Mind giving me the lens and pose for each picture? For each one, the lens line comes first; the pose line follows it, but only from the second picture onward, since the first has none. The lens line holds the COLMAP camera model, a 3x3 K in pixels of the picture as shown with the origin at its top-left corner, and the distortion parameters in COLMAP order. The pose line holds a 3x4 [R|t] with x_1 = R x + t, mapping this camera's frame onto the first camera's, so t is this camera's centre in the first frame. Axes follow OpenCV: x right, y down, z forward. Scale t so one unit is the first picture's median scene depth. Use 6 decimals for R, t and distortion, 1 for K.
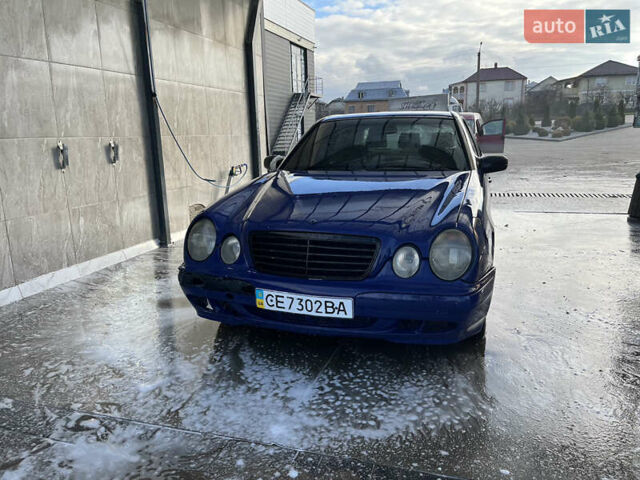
lens RADIAL K [[474.5, 0, 320.0], [0, 474.5, 240.0], [0, 0, 1]] dist [0.052788, -0.073711]
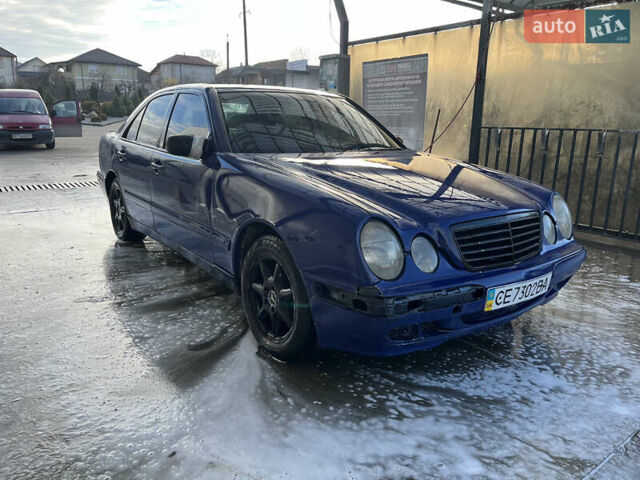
lens RADIAL K [[474.5, 0, 320.0], [0, 474.5, 240.0], [0, 0, 1]] dist [0.052788, -0.073711]
pose [[0.590755, -0.167653, 0.789240, -0.987586], [0.143860, 0.984387, 0.101426, -0.114982], [-0.793922, 0.053623, 0.605650, 0.741250]]
